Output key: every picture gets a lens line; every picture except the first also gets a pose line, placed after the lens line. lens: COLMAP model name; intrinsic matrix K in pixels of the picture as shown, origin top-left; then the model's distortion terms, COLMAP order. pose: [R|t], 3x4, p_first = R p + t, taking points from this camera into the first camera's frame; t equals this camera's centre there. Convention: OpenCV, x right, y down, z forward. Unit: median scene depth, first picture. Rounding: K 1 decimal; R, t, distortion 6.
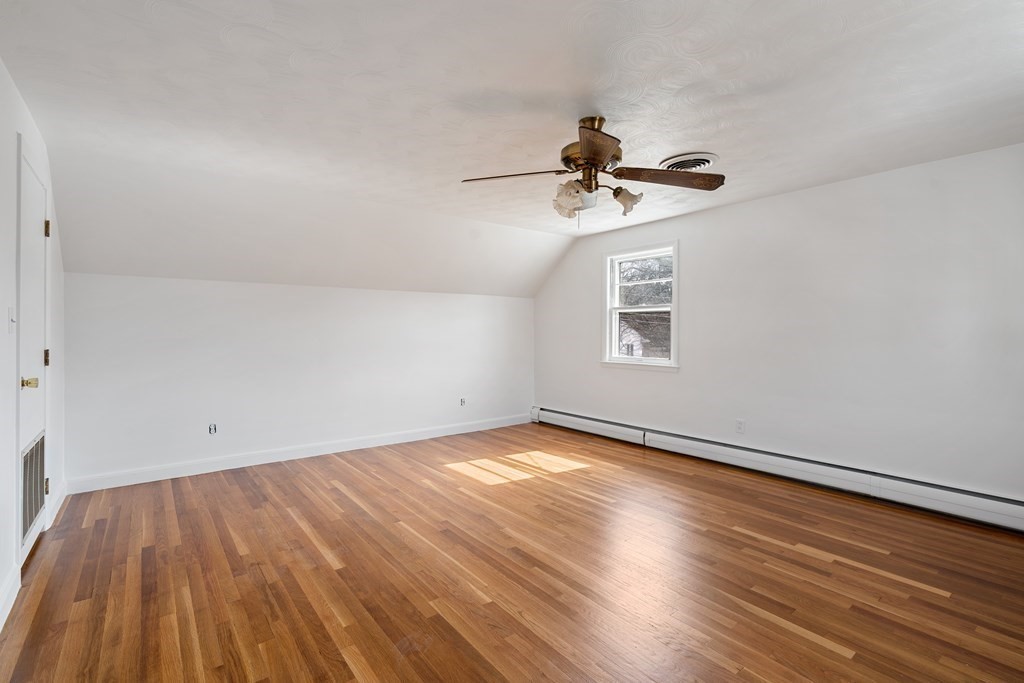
lens RADIAL K [[470.3, 0, 510.6], [0, 470.3, 339.5], [0, 0, 1]] dist [-0.001456, 0.000785]
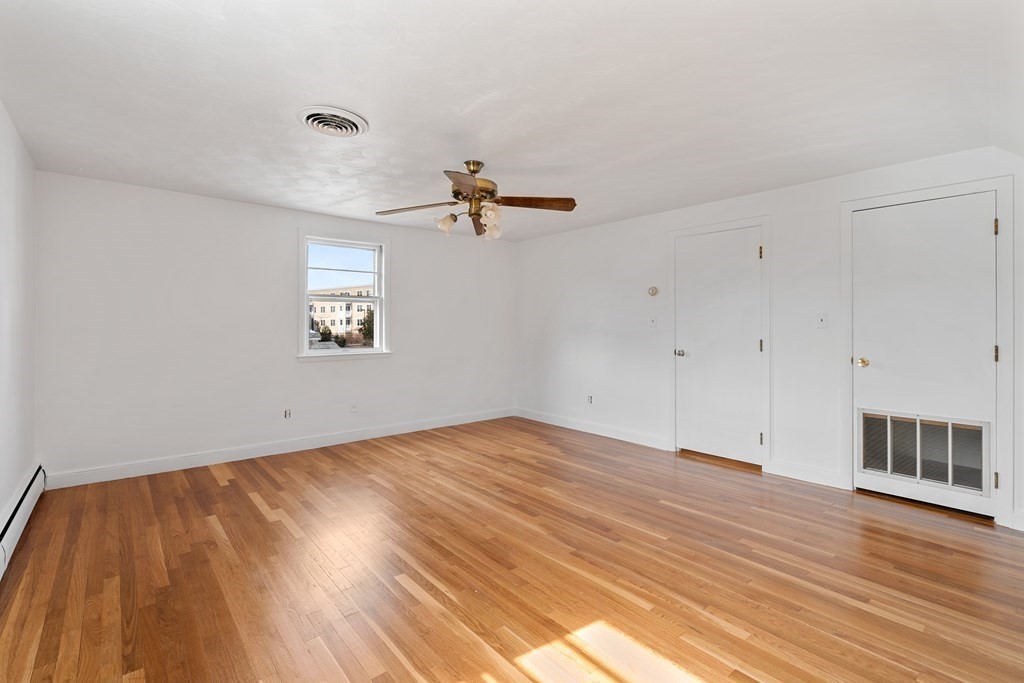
lens RADIAL K [[470.3, 0, 510.6], [0, 470.3, 339.5], [0, 0, 1]] dist [-0.001456, 0.000785]
pose [[-0.999309, -0.003513, -0.037008, 0.091221], [-0.005332, 0.998776, 0.049177, -0.031422], [0.036790, 0.049340, -0.998104, 1.778079]]
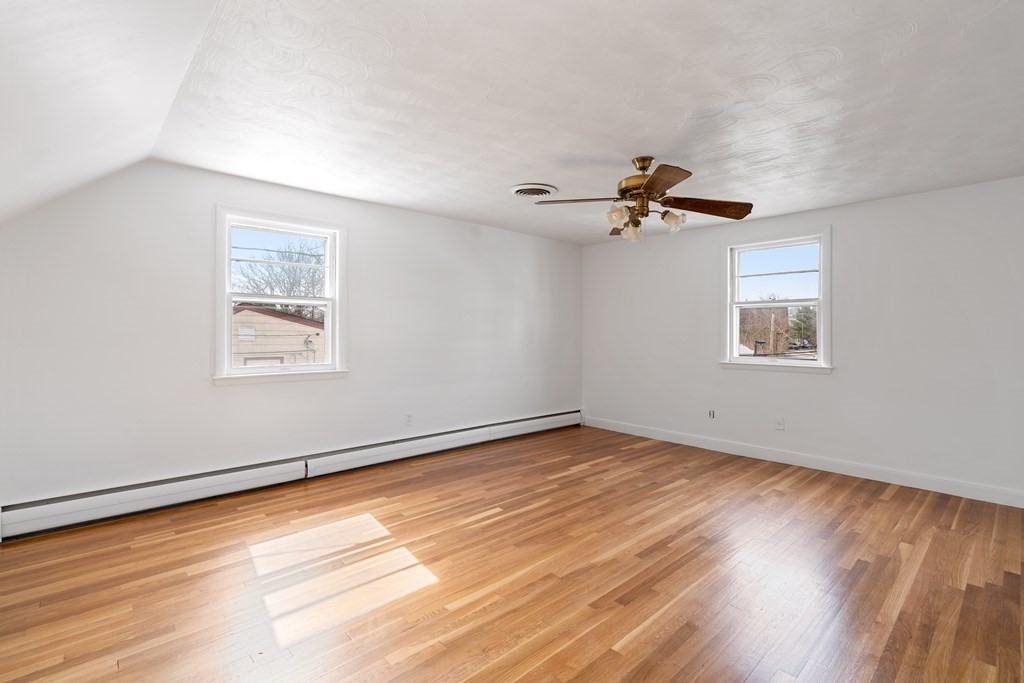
lens RADIAL K [[470.3, 0, 510.6], [0, 470.3, 339.5], [0, 0, 1]] dist [-0.001456, 0.000785]
pose [[-0.077481, -0.016661, 0.996855, -0.775439], [0.014402, 0.999737, 0.017828, -0.015759], [-0.996890, 0.015738, -0.077221, 1.118064]]
